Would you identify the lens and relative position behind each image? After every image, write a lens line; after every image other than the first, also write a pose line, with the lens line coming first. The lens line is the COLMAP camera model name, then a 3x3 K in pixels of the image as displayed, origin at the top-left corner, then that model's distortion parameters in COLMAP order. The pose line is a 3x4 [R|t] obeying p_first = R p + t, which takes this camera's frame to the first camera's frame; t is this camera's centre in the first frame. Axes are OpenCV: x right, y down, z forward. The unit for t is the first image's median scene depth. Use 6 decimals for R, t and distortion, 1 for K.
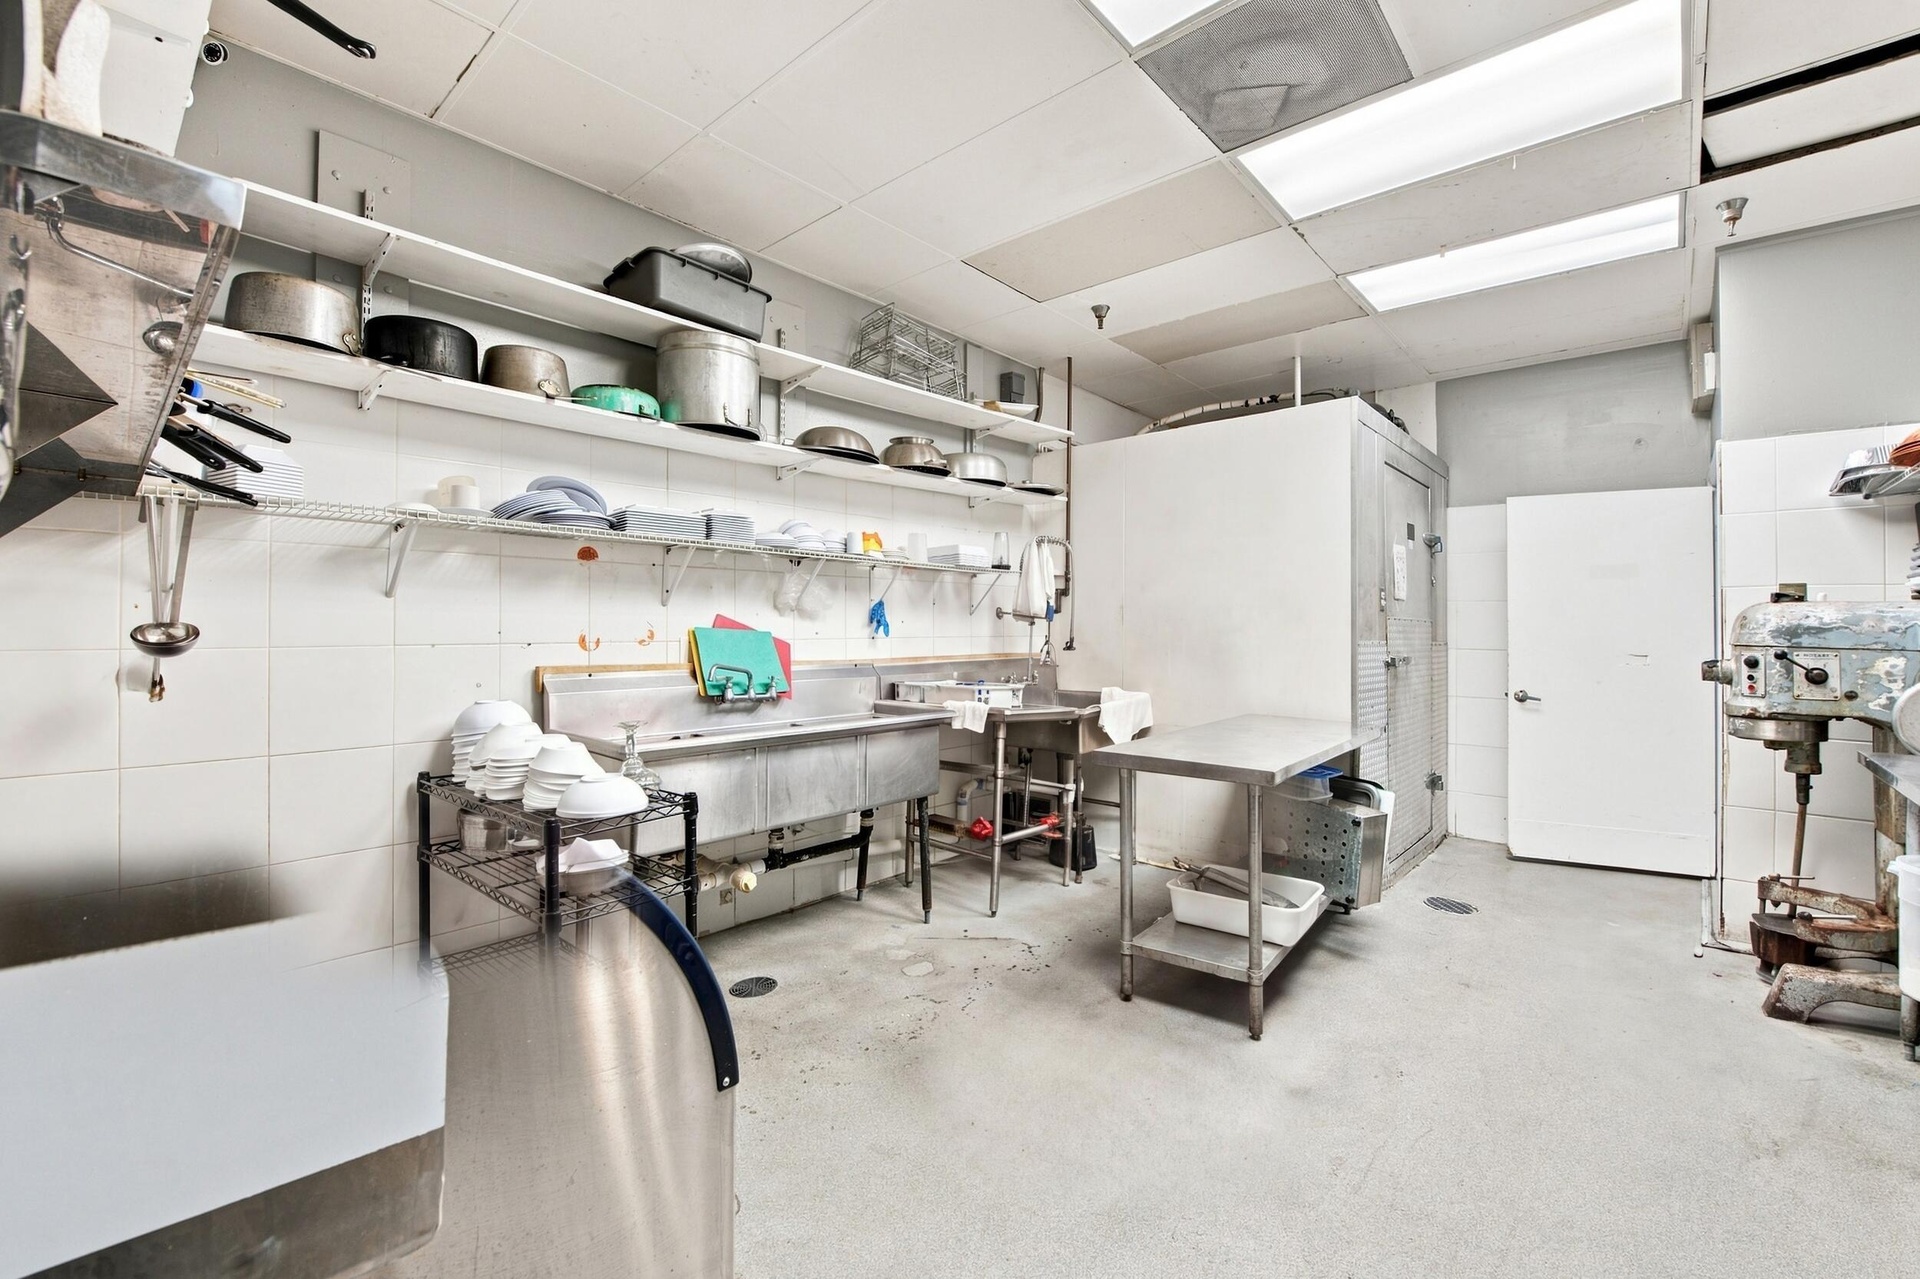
lens RADIAL K [[777.6, 0, 961.3], [0, 777.6, 636.4], [0, 0, 1]] dist [-0.018147, -0.000430]
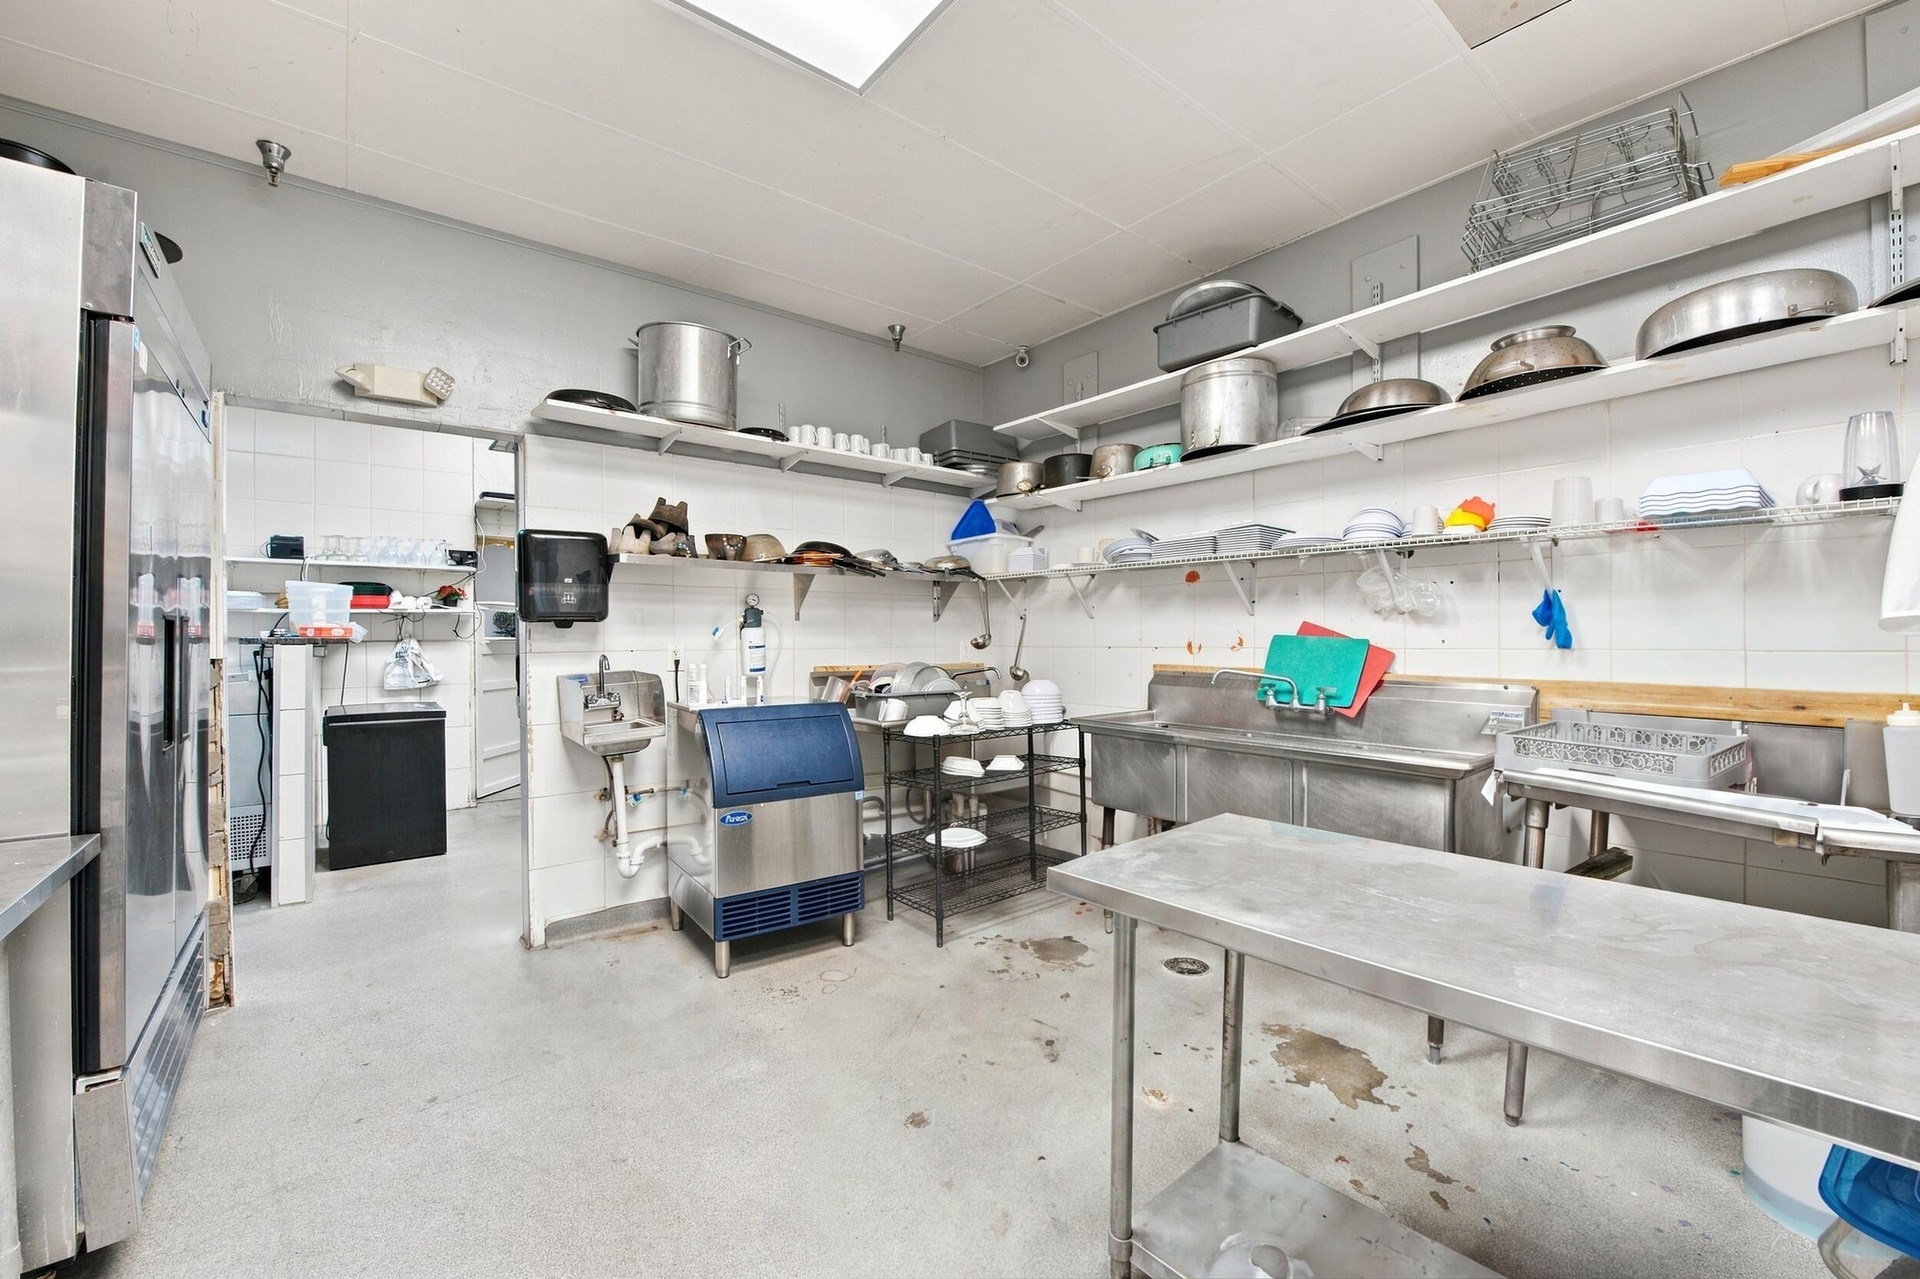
lens RADIAL K [[771.4, 0, 956.1], [0, 771.4, 648.1], [0, 0, 1]] dist [-0.016707, -0.000183]
pose [[-0.164134, 0.006055, -0.986419, 0.722840], [-0.011618, 0.999900, 0.008071, 0.002924], [0.986370, 0.012785, -0.164048, 0.732199]]
